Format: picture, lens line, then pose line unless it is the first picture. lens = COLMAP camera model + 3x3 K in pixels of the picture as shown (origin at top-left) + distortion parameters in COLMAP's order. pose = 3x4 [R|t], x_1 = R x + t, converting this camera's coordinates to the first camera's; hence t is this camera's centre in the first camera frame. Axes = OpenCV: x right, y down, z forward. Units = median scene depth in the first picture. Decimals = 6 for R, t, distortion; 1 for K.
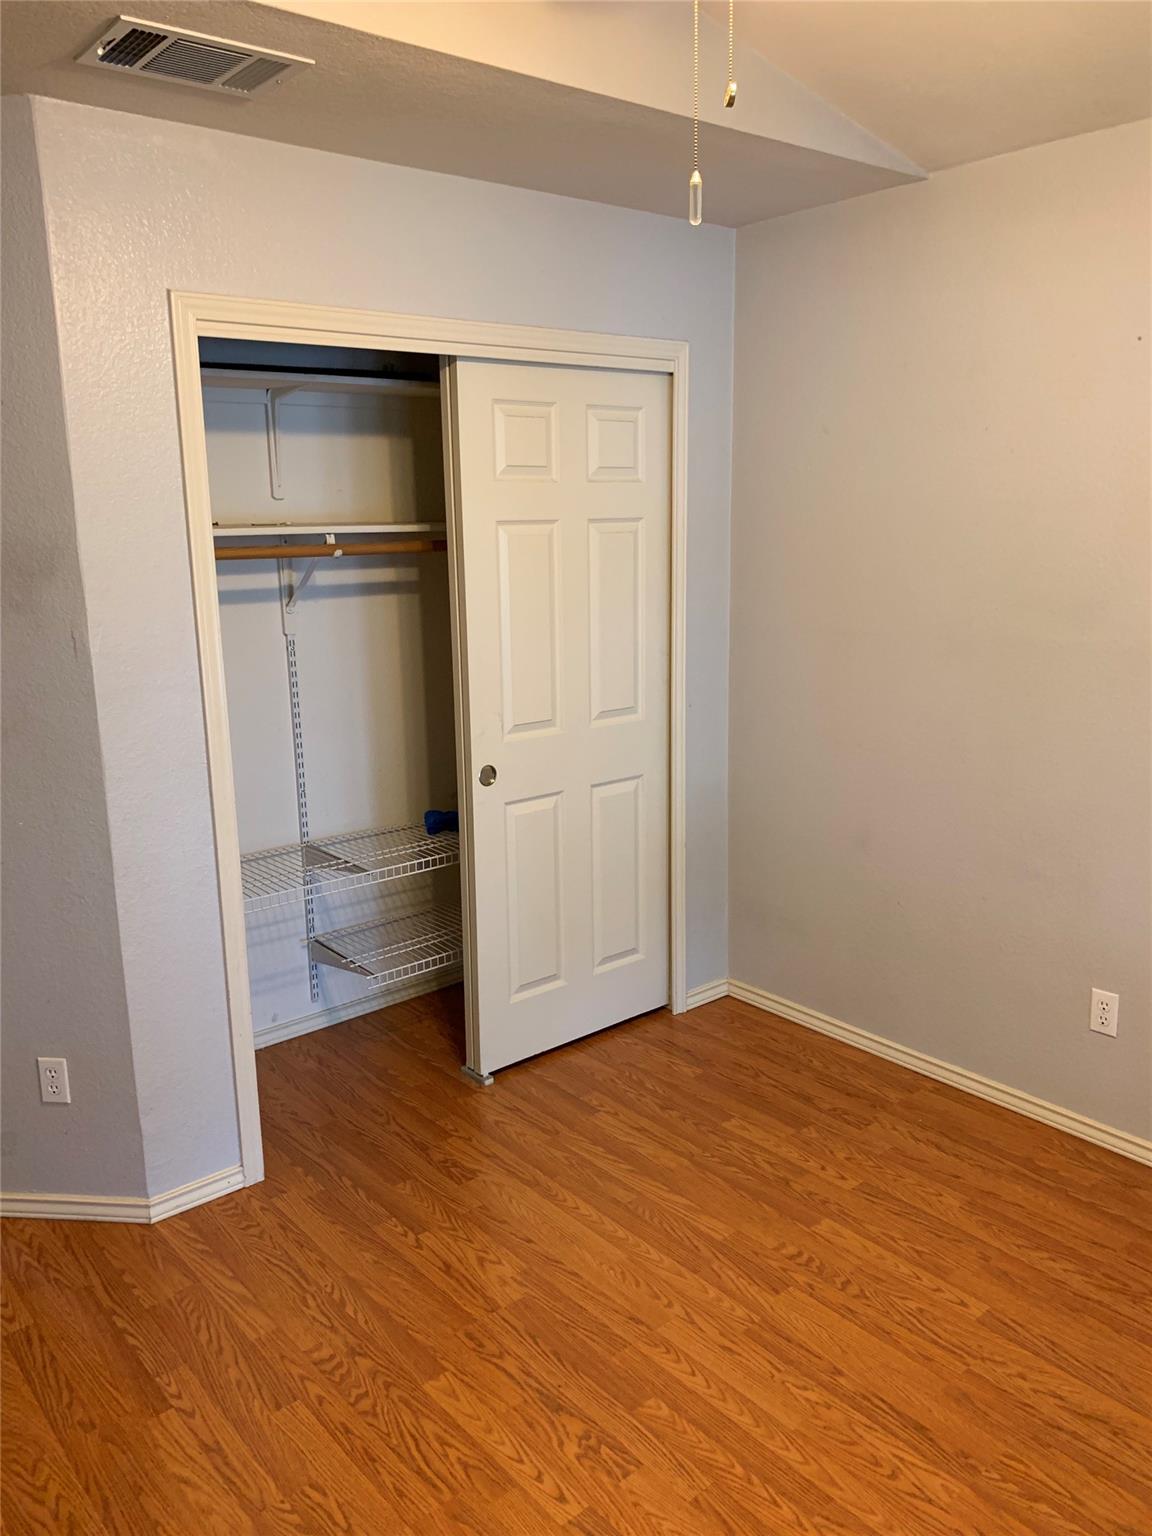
lens RADIAL K [[1180.4, 0, 566.4], [0, 1180.4, 767.8], [0, 0, 1]] dist [0.023995, -0.030672]
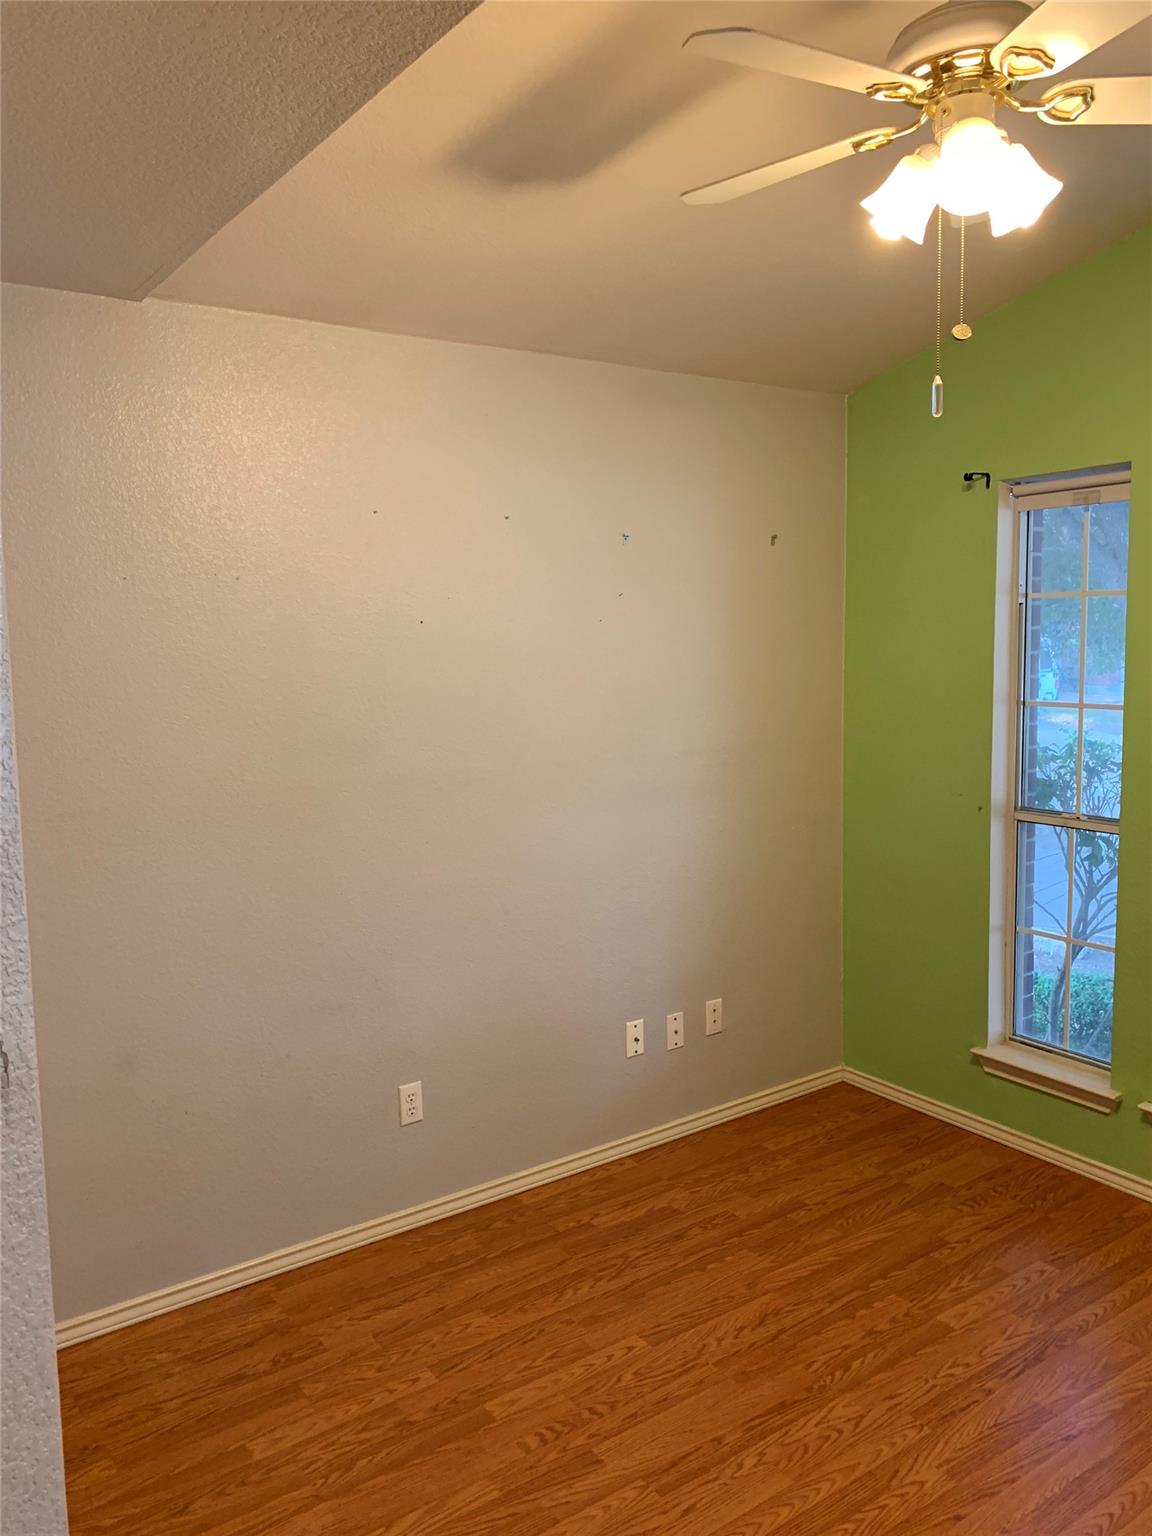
lens RADIAL K [[1180.4, 0, 567.0], [0, 1180.4, 773.2], [0, 0, 1]] dist [0.023995, -0.030672]
pose [[0.071476, -0.091012, 0.993281, -0.659251], [0.231595, 0.970127, 0.072225, -0.150815], [-0.970183, 0.224877, 0.090419, 0.757147]]
